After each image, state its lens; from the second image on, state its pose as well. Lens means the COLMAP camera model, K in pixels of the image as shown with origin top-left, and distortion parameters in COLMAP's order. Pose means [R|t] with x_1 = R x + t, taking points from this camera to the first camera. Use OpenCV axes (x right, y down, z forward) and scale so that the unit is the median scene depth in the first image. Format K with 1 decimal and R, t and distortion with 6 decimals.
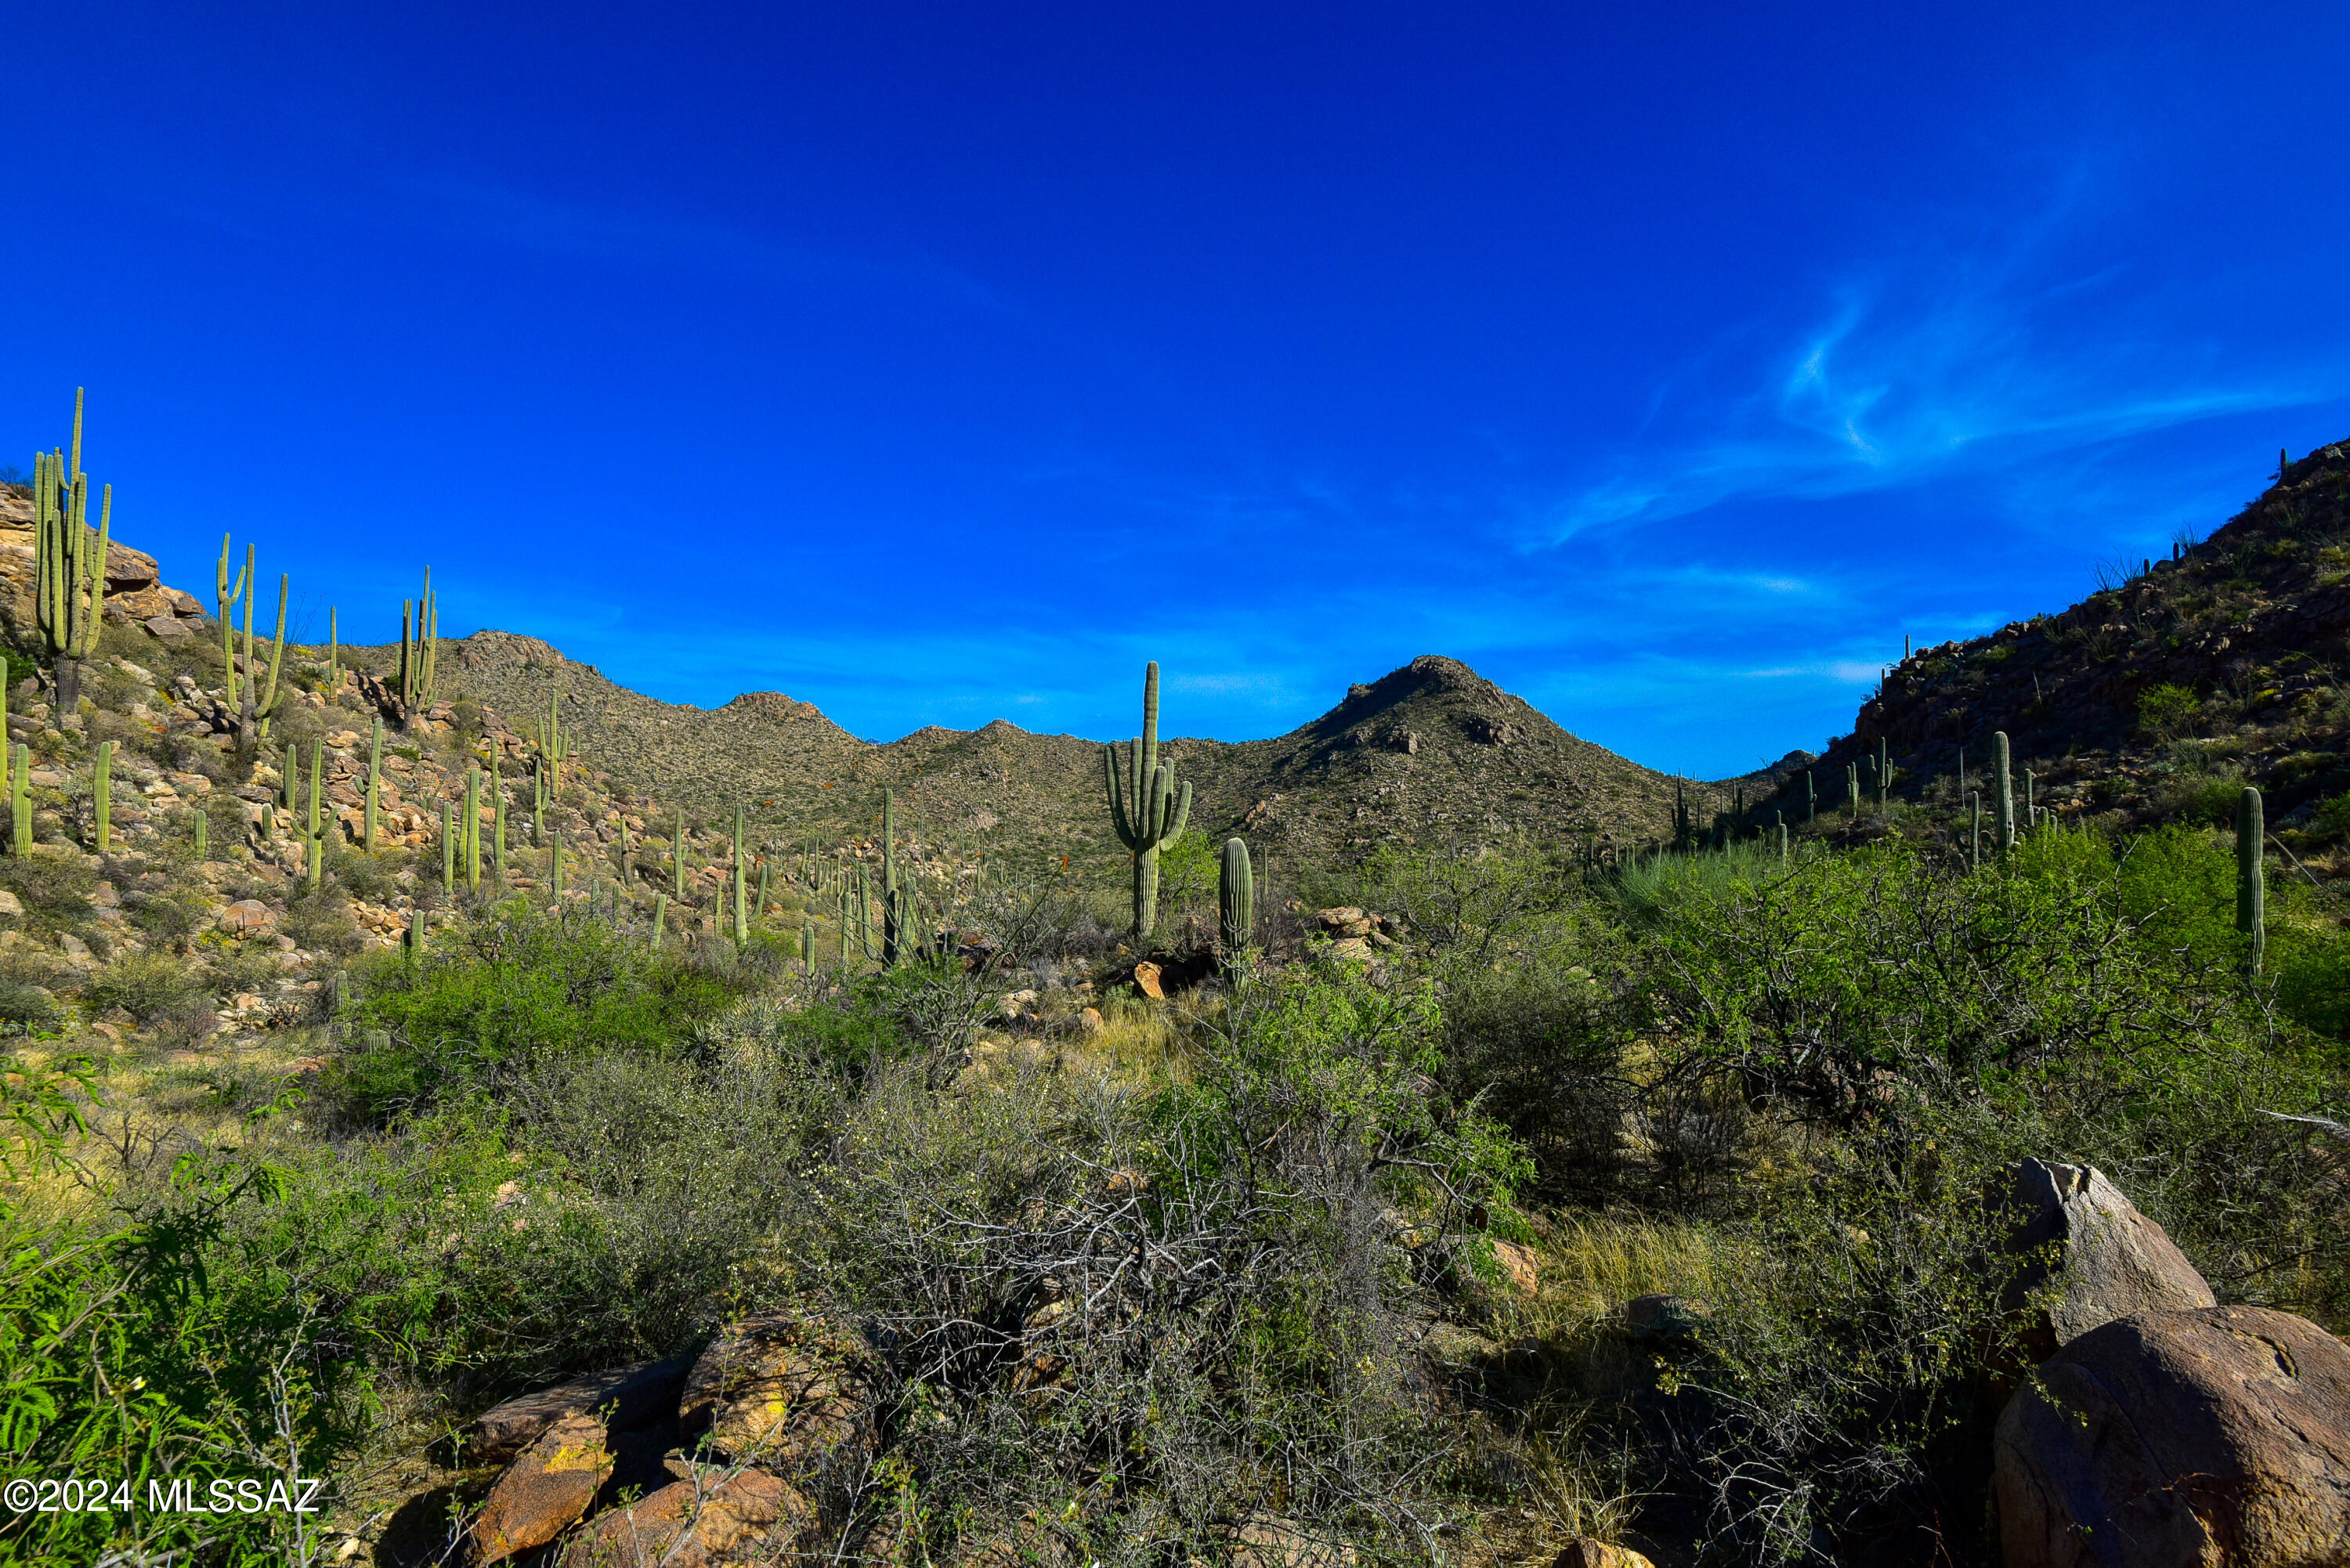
lens RADIAL K [[1082.6, 0, 1175.0], [0, 1082.6, 784.0], [0, 0, 1]] dist [-0.000829, -0.017484]
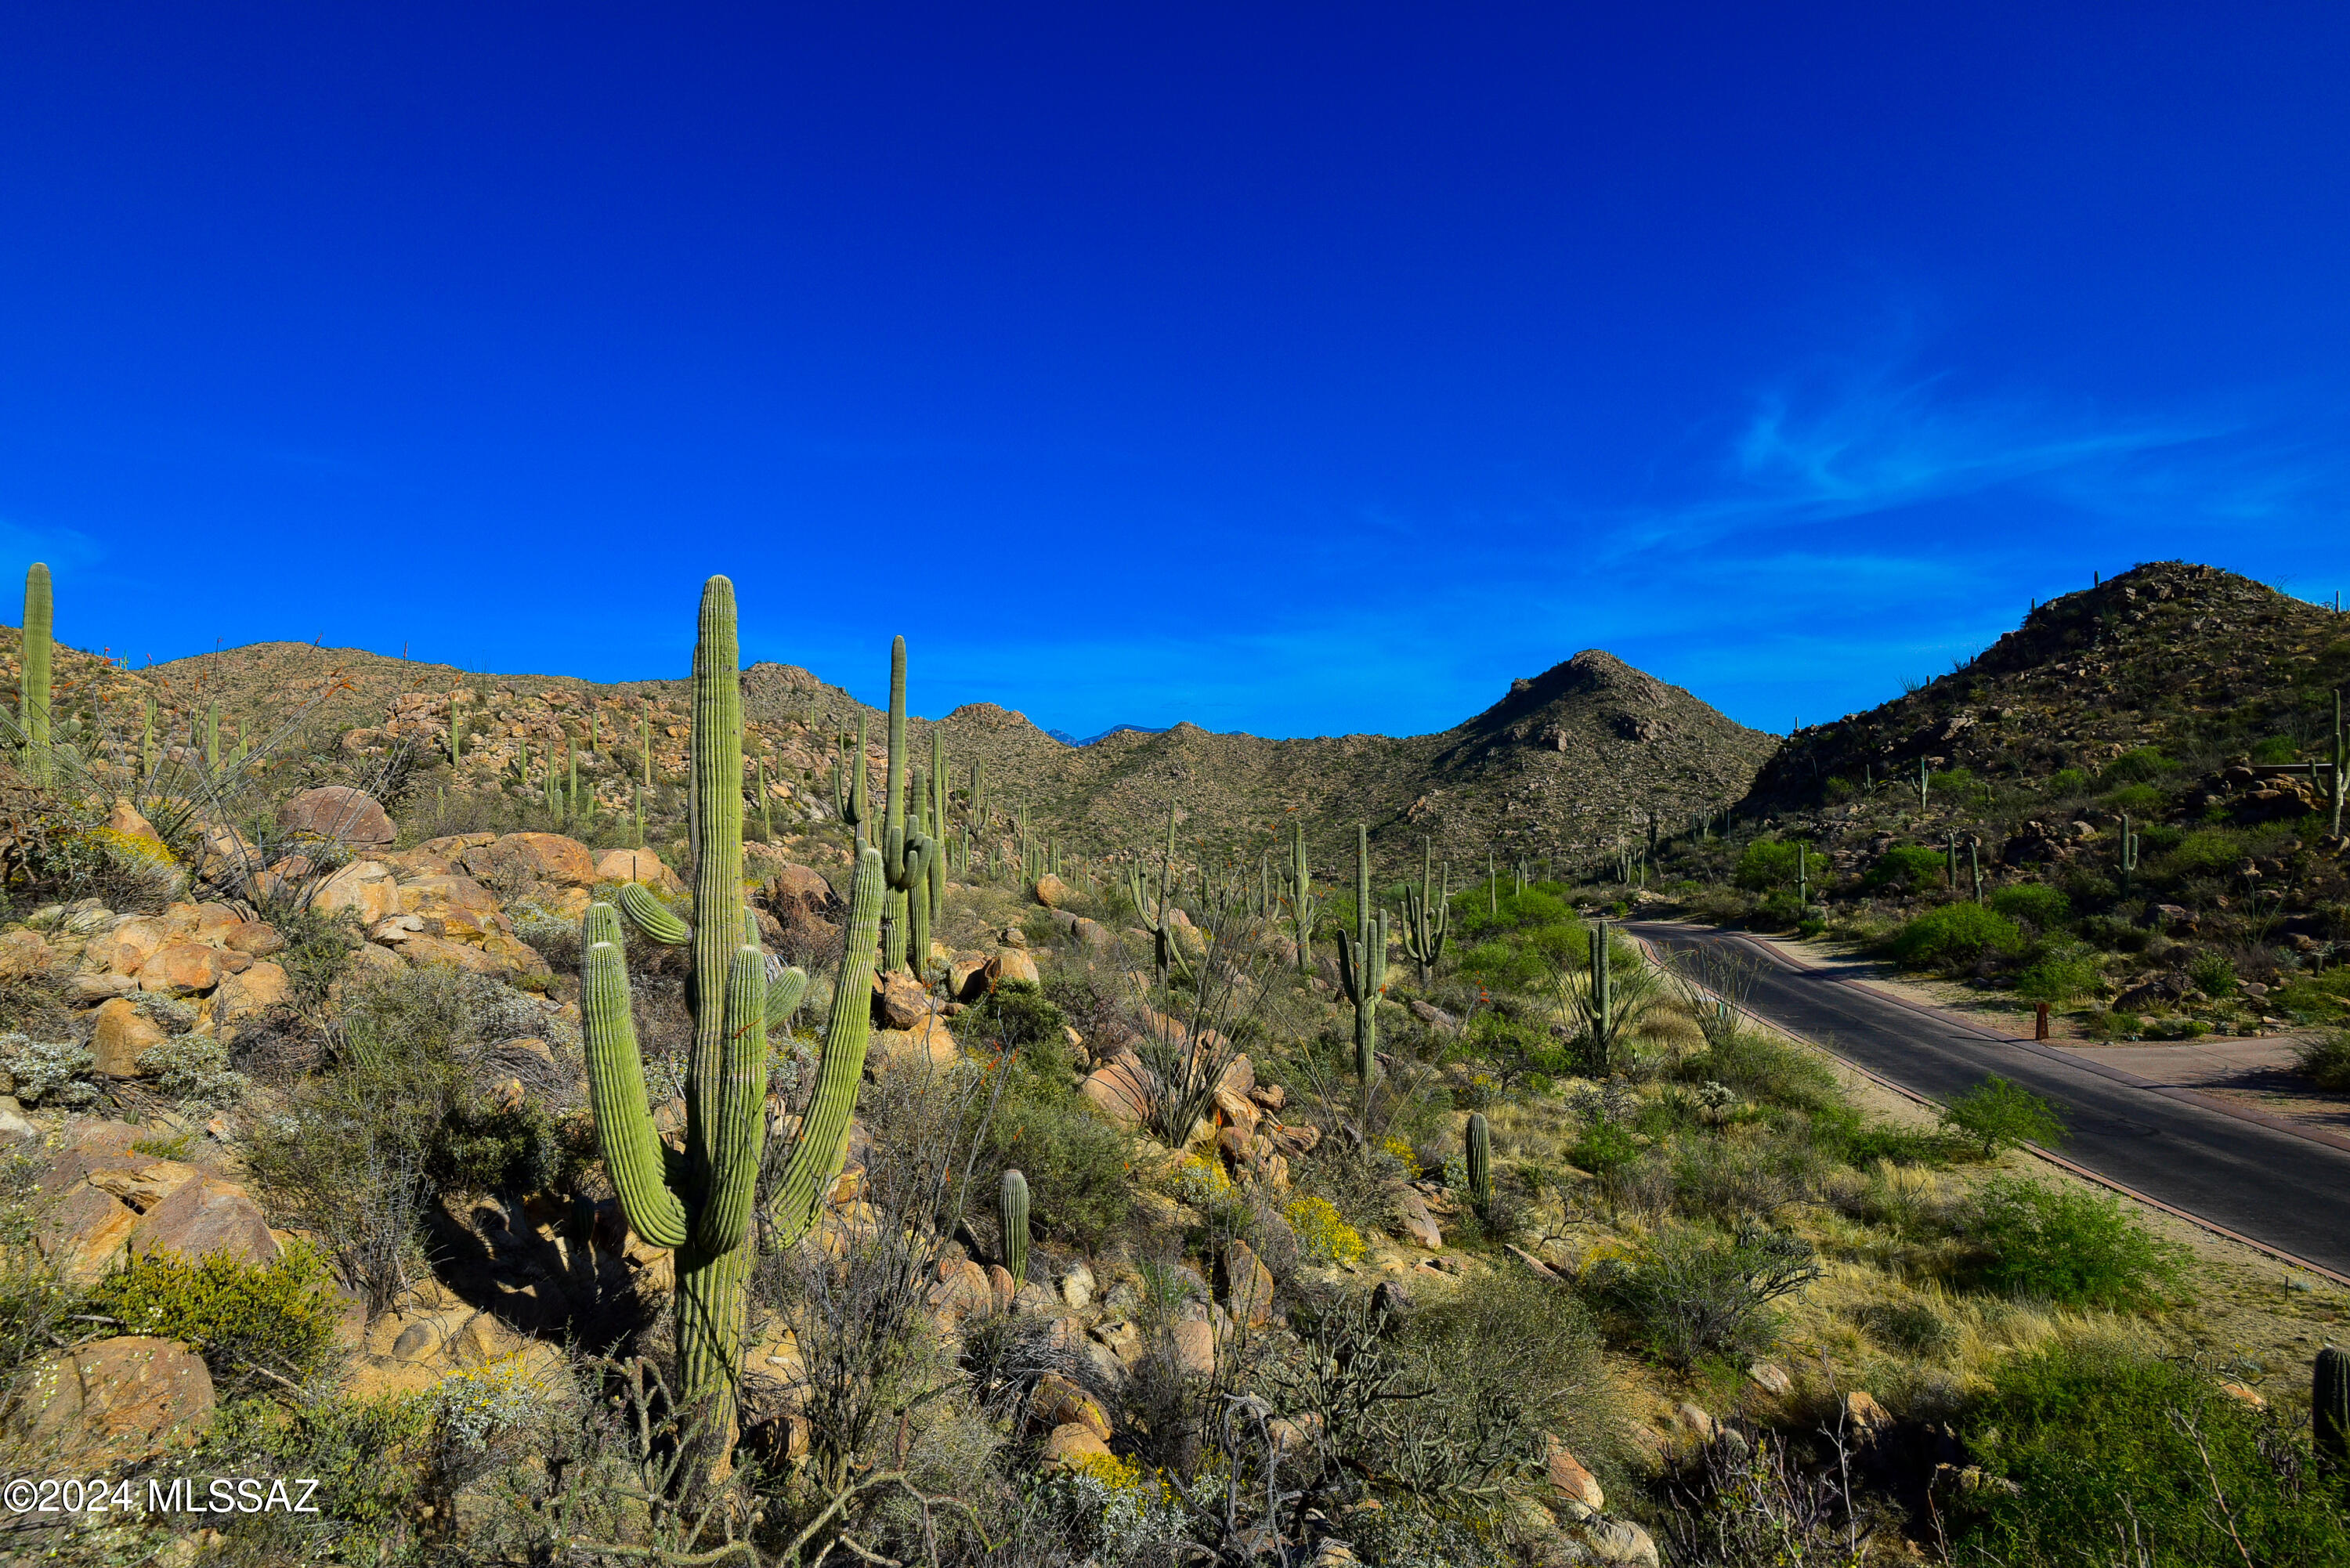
lens RADIAL K [[1082.6, 0, 1175.0], [0, 1082.6, 784.0], [0, 0, 1]] dist [-0.000829, -0.017484]
pose [[0.986593, -0.018799, -0.162111, 0.008164], [0.021202, 0.999689, 0.013108, -0.014620], [0.161814, -0.016370, 0.986685, -0.123896]]
